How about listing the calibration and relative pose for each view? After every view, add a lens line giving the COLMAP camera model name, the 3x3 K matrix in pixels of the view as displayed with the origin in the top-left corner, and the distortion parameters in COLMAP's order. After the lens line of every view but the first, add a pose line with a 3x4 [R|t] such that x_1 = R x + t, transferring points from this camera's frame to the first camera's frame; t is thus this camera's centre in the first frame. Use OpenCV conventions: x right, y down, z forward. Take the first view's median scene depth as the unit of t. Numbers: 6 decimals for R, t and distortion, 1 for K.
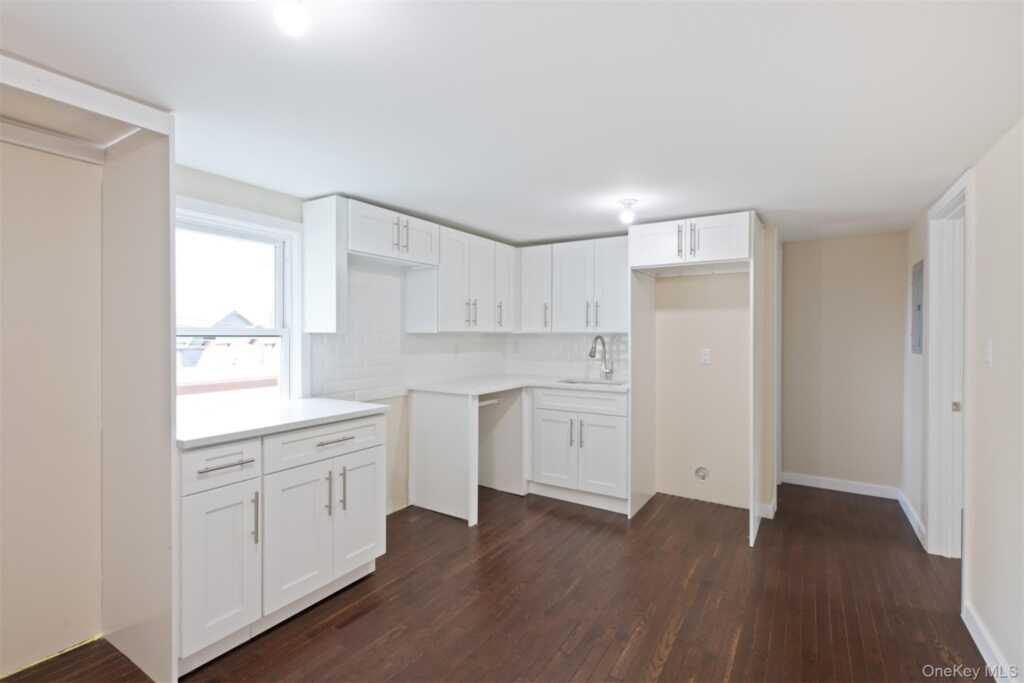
lens RADIAL K [[475.8, 0, 509.6], [0, 475.8, 344.3], [0, 0, 1]] dist [-0.003377, -0.000242]
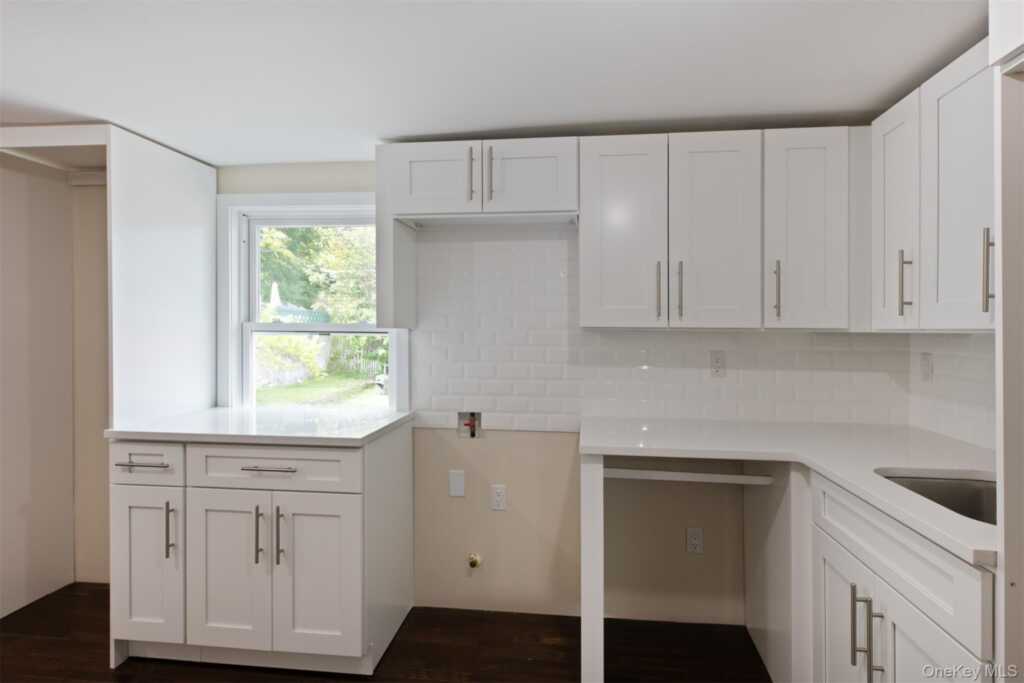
lens RADIAL K [[561.9, 0, 517.2], [0, 561.9, 336.5], [0, 0, 1]] dist [0.007801, -0.002475]
pose [[0.429272, 0.017618, -0.903003, 0.614199], [-0.026372, 0.999628, 0.006967, -0.027734], [0.902790, 0.020824, 0.429577, 0.954490]]
